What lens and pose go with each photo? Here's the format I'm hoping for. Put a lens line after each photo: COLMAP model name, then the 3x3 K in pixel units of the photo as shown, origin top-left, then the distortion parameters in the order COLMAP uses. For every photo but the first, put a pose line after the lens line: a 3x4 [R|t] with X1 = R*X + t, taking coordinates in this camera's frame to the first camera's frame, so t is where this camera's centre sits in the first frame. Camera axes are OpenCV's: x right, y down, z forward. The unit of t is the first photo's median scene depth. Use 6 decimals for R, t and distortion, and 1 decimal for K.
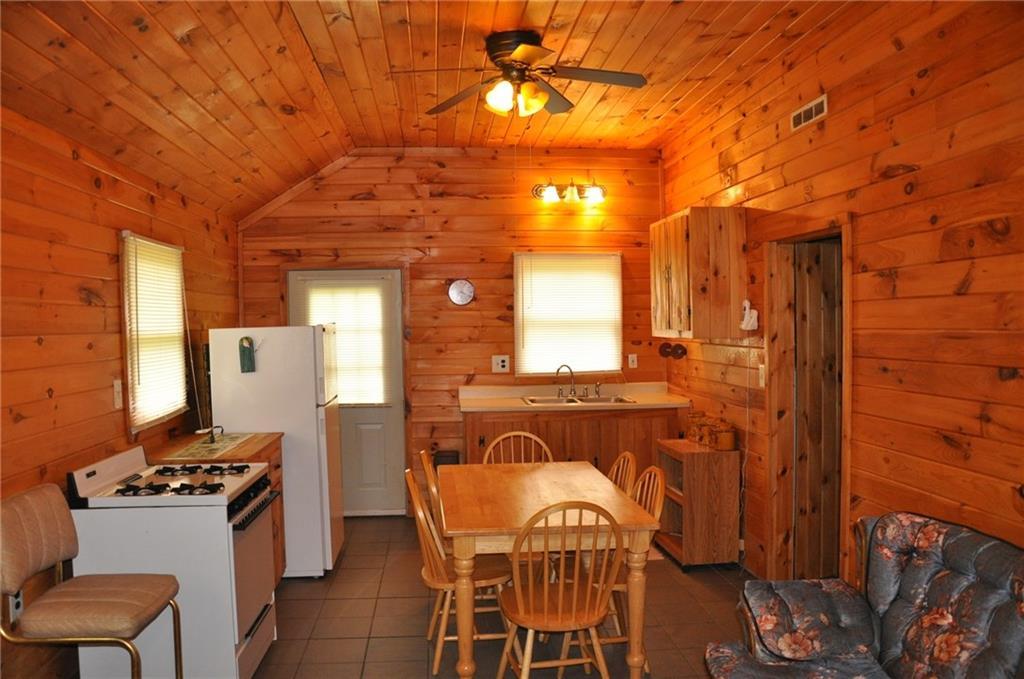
lens RADIAL K [[815.1, 0, 506.0], [0, 815.1, 345.2], [0, 0, 1]] dist [-0.117458, 0.068699]
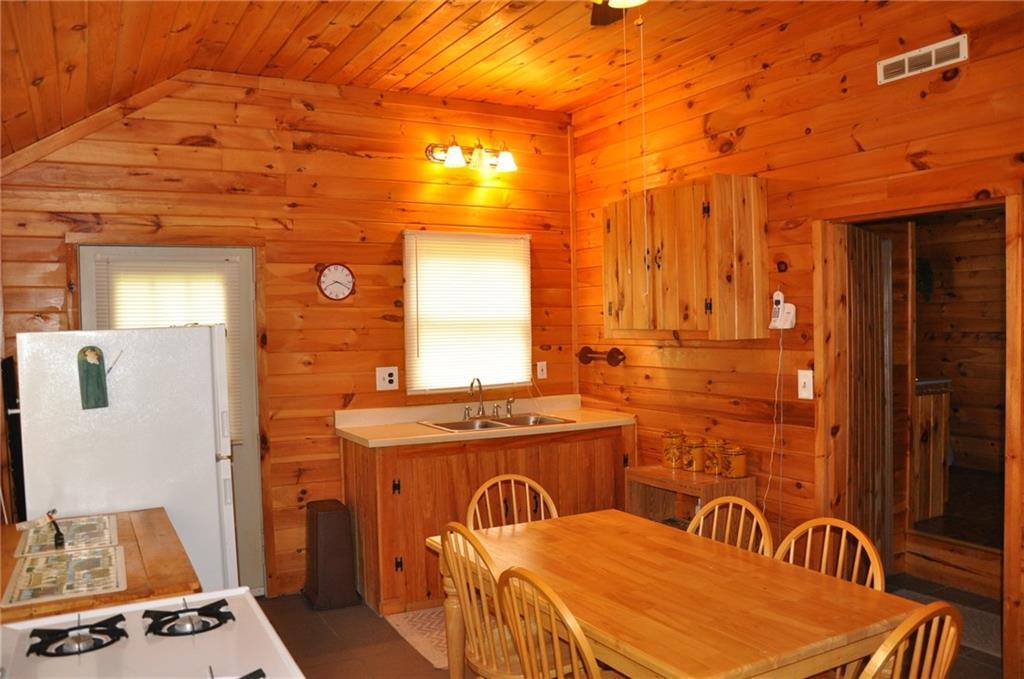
lens RADIAL K [[815.1, 0, 508.1], [0, 815.1, 342.4], [0, 0, 1]] dist [-0.117458, 0.068699]
pose [[0.916306, -0.013205, 0.400262, -0.216199], [0.017528, 0.999821, -0.007142, -0.003021], [-0.400096, 0.013560, 0.916373, 0.286429]]
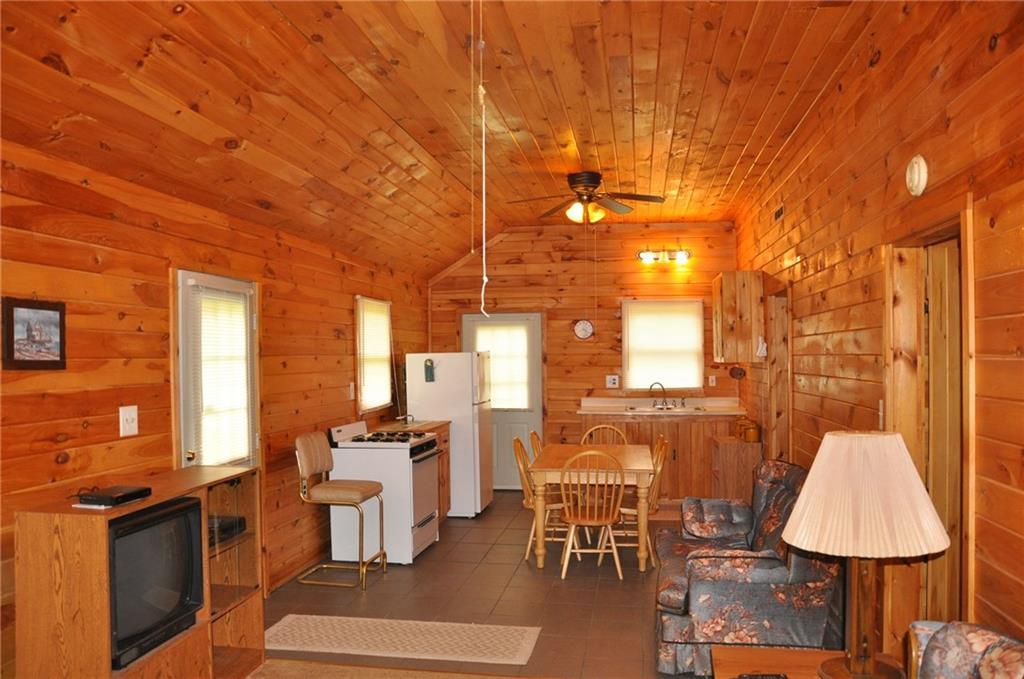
lens RADIAL K [[815.1, 0, 520.0], [0, 815.1, 341.8], [0, 0, 1]] dist [-0.117458, 0.068699]
pose [[0.973654, 0.002837, -0.228011, 0.163310], [-0.012255, 0.999128, -0.039901, 0.013379], [0.227699, 0.041644, 0.972841, -0.386709]]
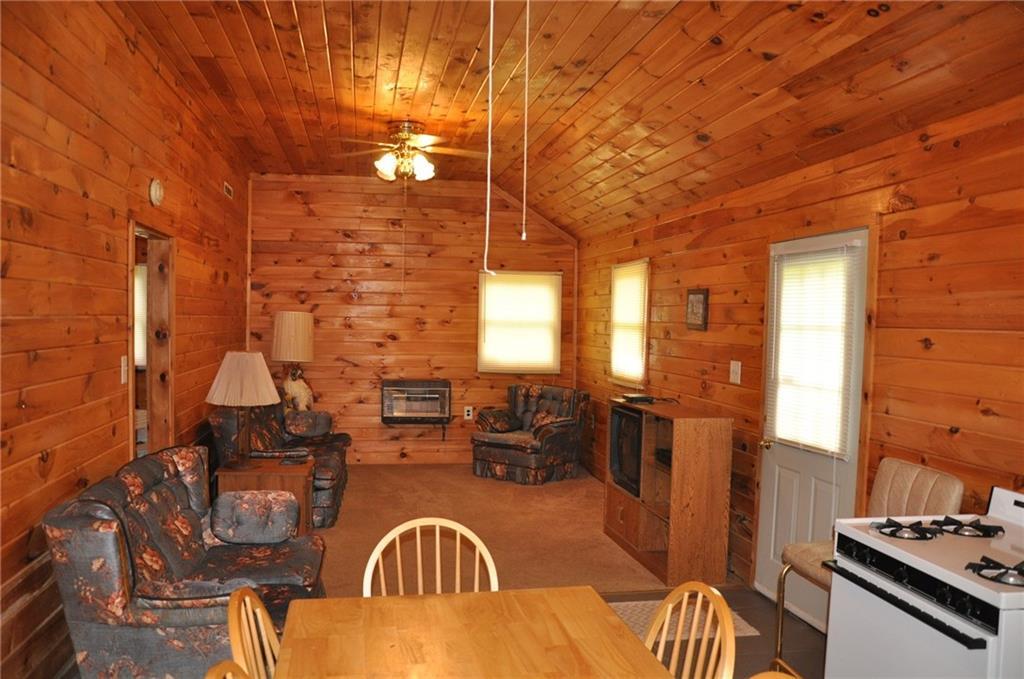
lens RADIAL K [[815.1, 0, 511.2], [0, 815.1, 340.7], [0, 0, 1]] dist [-0.117458, 0.068699]
pose [[-0.995150, -0.004474, -0.098267, -0.035733], [-0.010384, 0.998162, 0.059713, -0.046177], [0.097819, 0.060444, -0.993367, 1.673060]]
